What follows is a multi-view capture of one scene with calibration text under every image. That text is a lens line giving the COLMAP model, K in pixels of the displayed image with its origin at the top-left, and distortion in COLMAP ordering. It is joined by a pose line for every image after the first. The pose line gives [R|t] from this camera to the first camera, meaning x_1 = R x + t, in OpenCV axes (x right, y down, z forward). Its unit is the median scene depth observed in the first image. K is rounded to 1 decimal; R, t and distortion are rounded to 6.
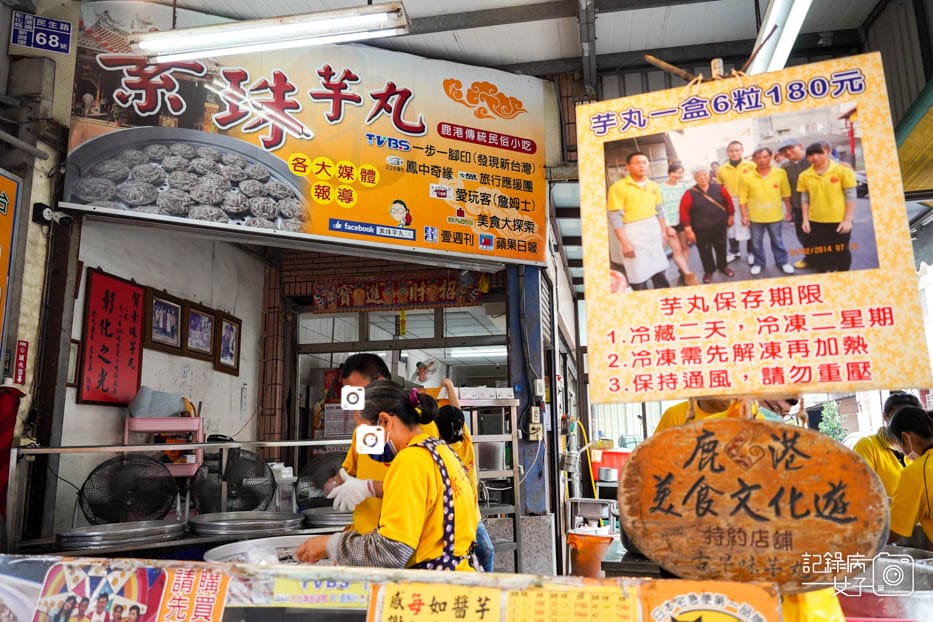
lens RADIAL K [[730.0, 0, 466.5], [0, 730.0, 311.0], [0, 0, 1]] dist [-0.014697, 0.019683]
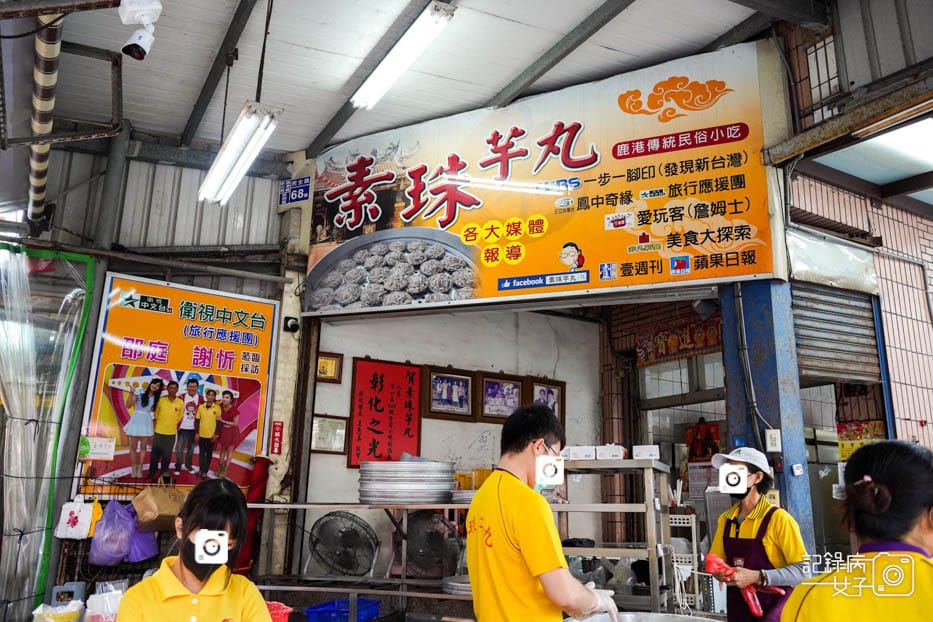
lens RADIAL K [[730.0, 0, 466.5], [0, 730.0, 311.0], [0, 0, 1]] dist [-0.014697, 0.019683]
pose [[0.648805, -0.163783, -0.743120, 1.775618], [0.107541, 0.986496, -0.123531, 0.120444], [0.753317, 0.000232, 0.657657, 1.048294]]
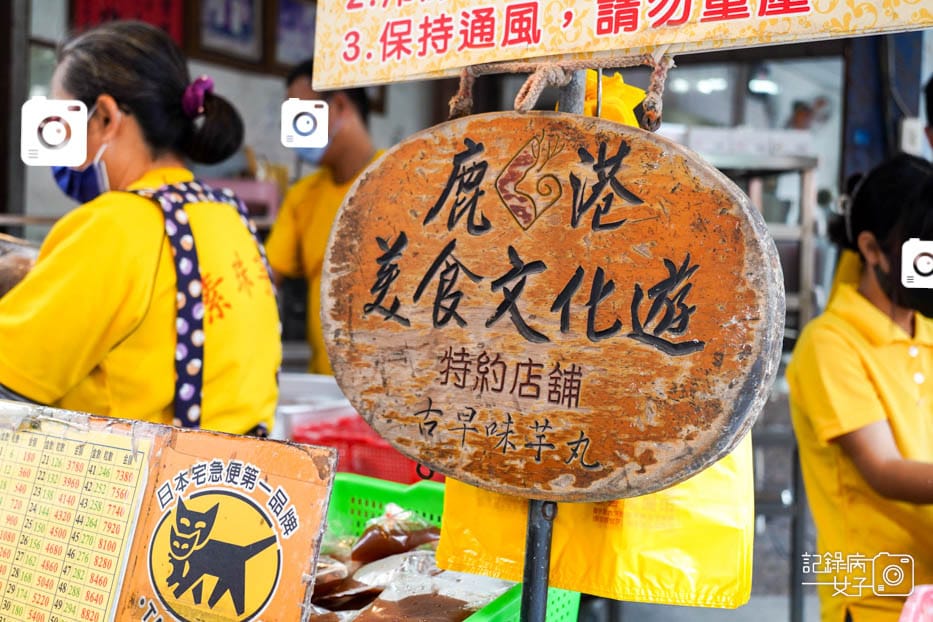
lens RADIAL K [[1358.4, 0, 466.5], [0, 1358.4, 311.0], [0, 0, 1]] dist [-0.002739, 0.036455]
pose [[0.932647, 0.058238, -0.356058, 0.575982], [0.019359, 0.977386, 0.210573, 0.083619], [0.360269, -0.203283, 0.910430, 0.206287]]
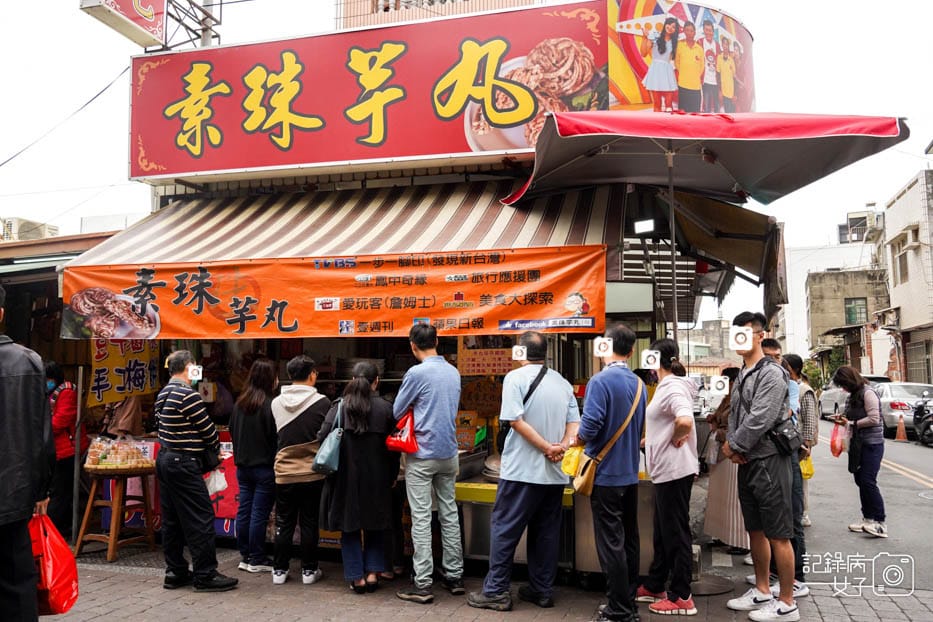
lens RADIAL K [[730.0, 0, 466.5], [0, 730.0, 311.0], [0, 0, 1]] dist [-0.014697, 0.019683]
pose [[0.995589, 0.008418, -0.093440, 0.617996], [0.000348, 0.995628, 0.093408, -0.648304], [0.093818, -0.093029, 0.991233, -3.199216]]
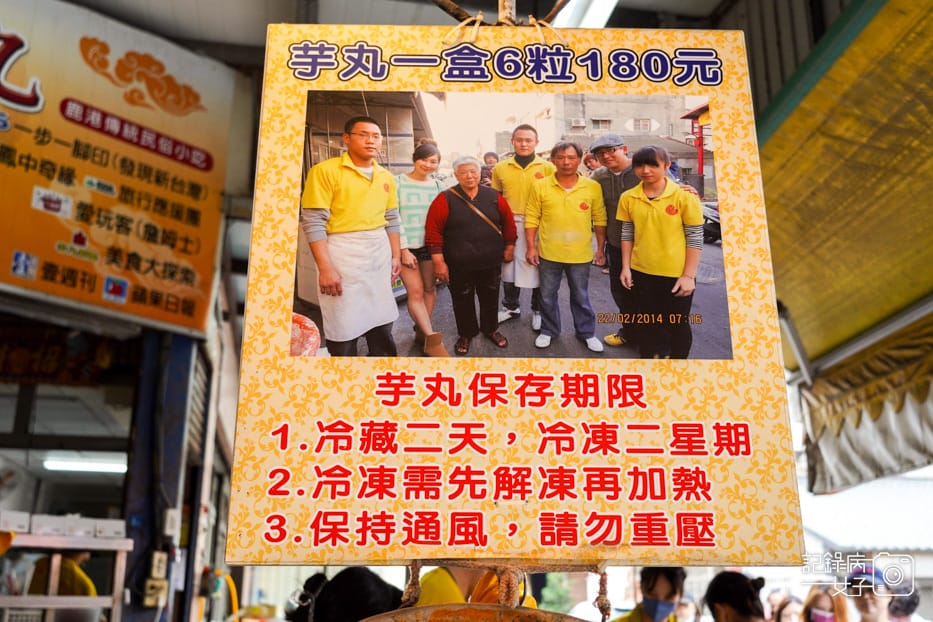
lens RADIAL K [[990.2, 0, 466.5], [0, 990.2, 311.0], [0, 0, 1]] dist [-0.000981, -0.005620]
pose [[0.929844, 0.131758, 0.343556, 0.065306], [-0.093043, 0.987541, -0.126912, 0.024363], [-0.355997, 0.086043, 0.930517, 0.277341]]
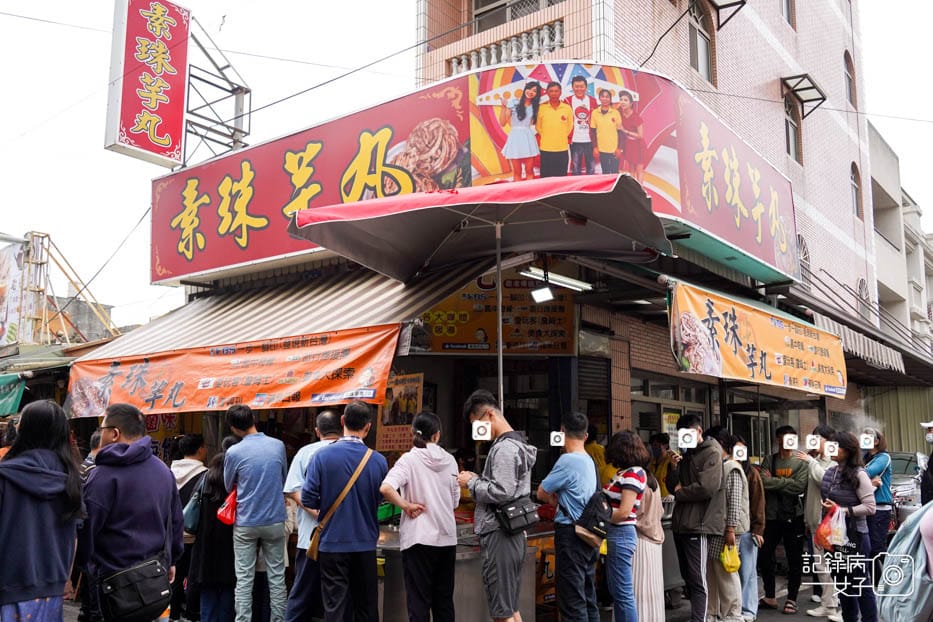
lens RADIAL K [[820.3, 0, 465.4], [0, 820.3, 354.1], [0, 0, 1]] dist [-0.006377, -0.000050]
pose [[0.890014, -0.038428, -0.454311, 2.926059], [0.064975, 0.996962, 0.042959, -0.638862], [0.451280, -0.067753, 0.889806, -3.137264]]
